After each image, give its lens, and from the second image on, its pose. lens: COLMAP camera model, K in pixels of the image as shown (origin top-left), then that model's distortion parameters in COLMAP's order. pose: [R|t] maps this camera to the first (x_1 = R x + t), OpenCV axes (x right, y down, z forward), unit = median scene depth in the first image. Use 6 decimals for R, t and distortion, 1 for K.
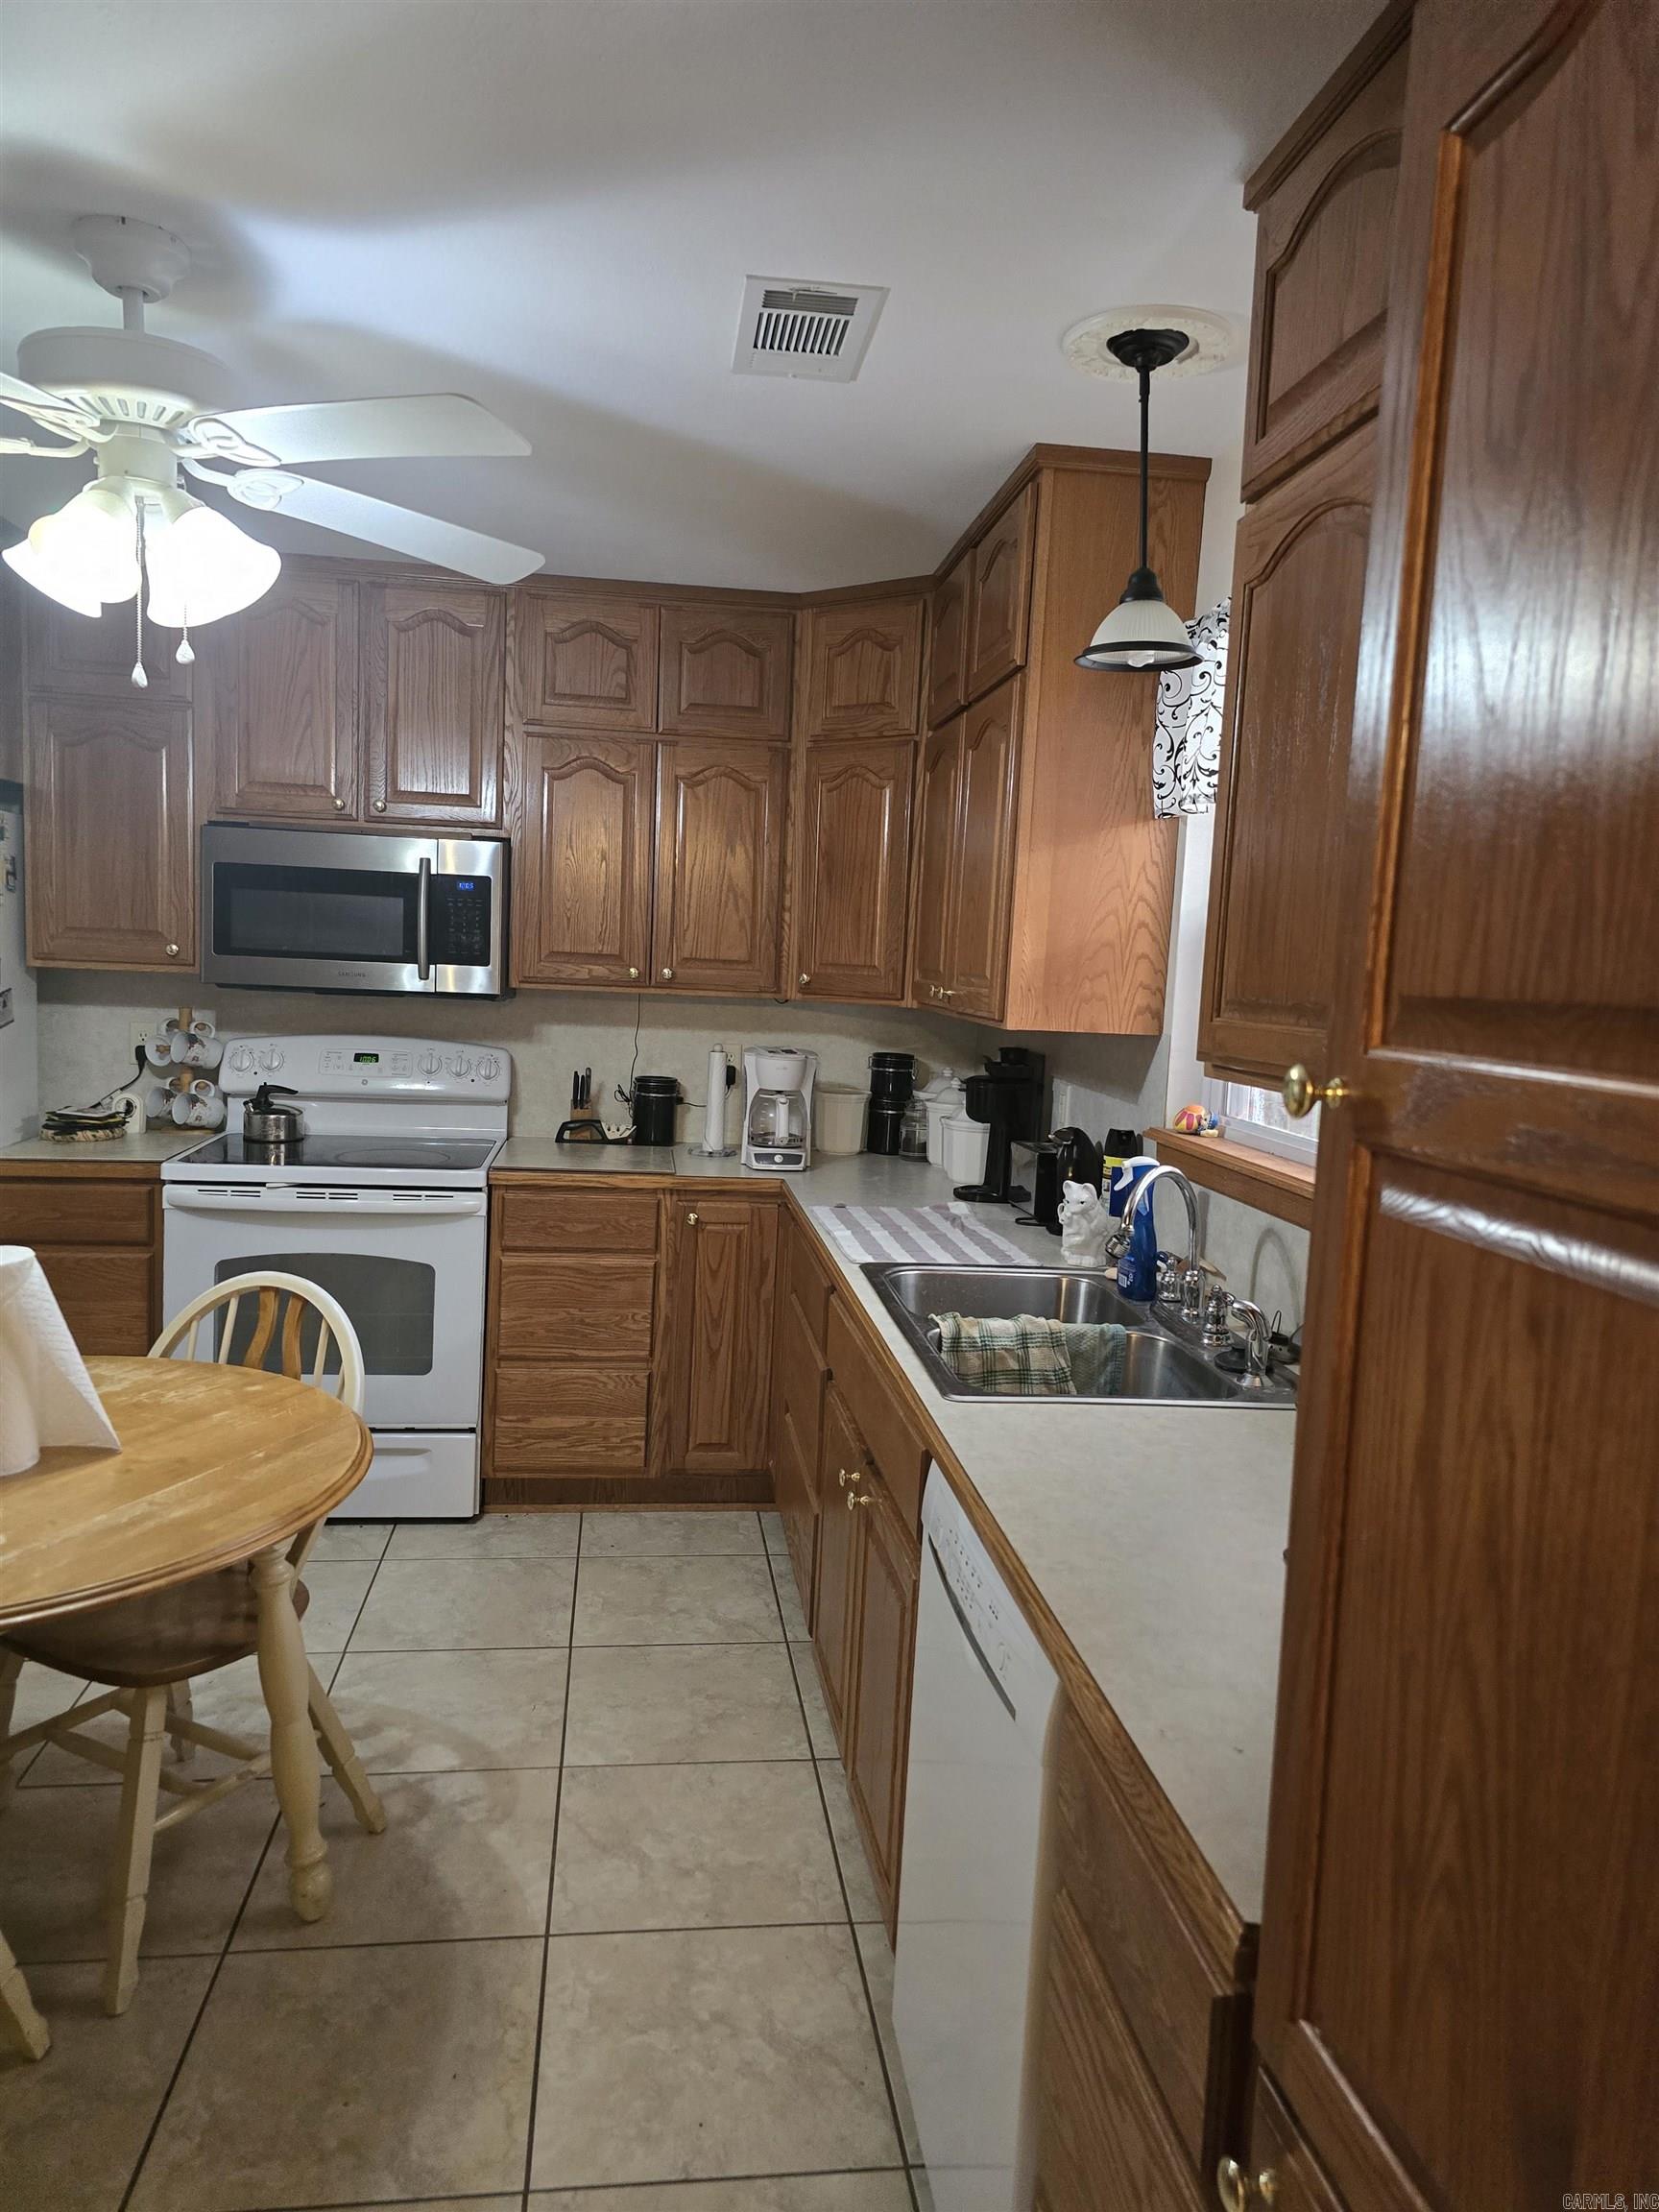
lens RADIAL K [[1484.4, 0, 823.3], [0, 1484.4, 1095.0], [0, 0, 1]] dist [0.063377, -0.054999]
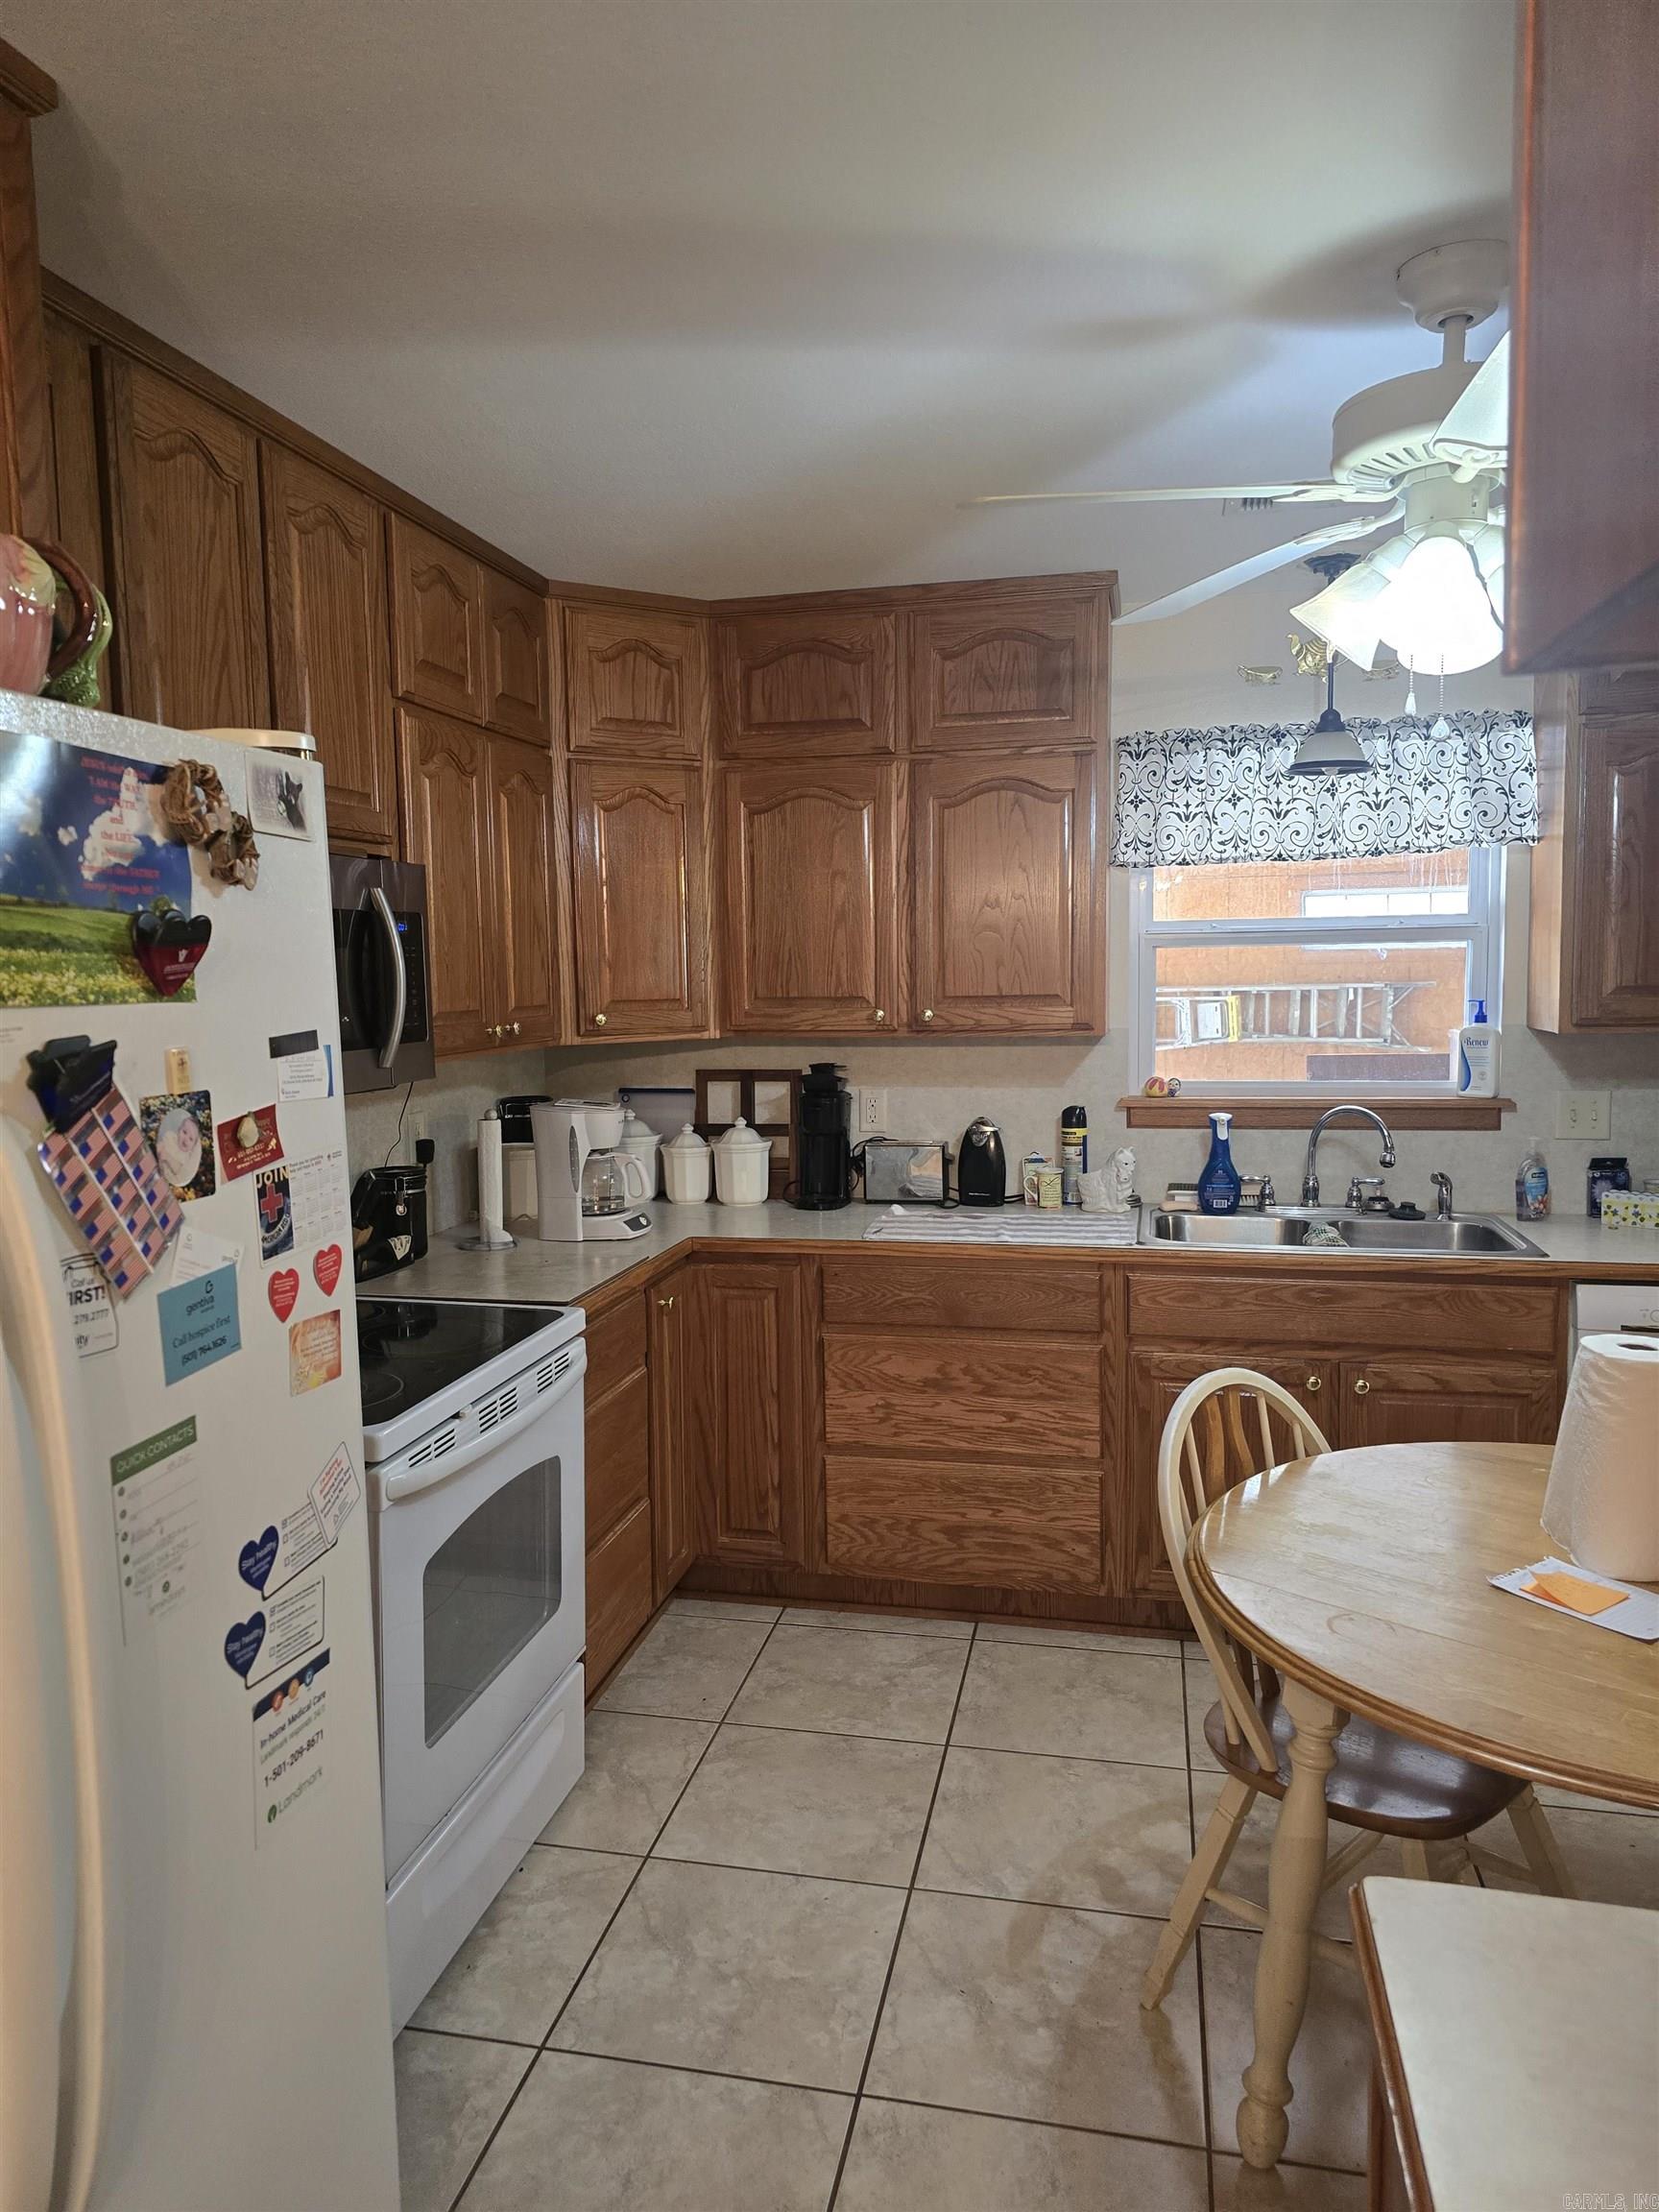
lens RADIAL K [[1484.4, 0, 823.3], [0, 1484.4, 1095.0], [0, 0, 1]] dist [0.063377, -0.054999]
pose [[0.336155, -0.134113, 0.932209, -1.006394], [0.123172, 0.987568, 0.097662, -0.130745], [-0.933718, 0.081992, 0.348495, 0.711341]]
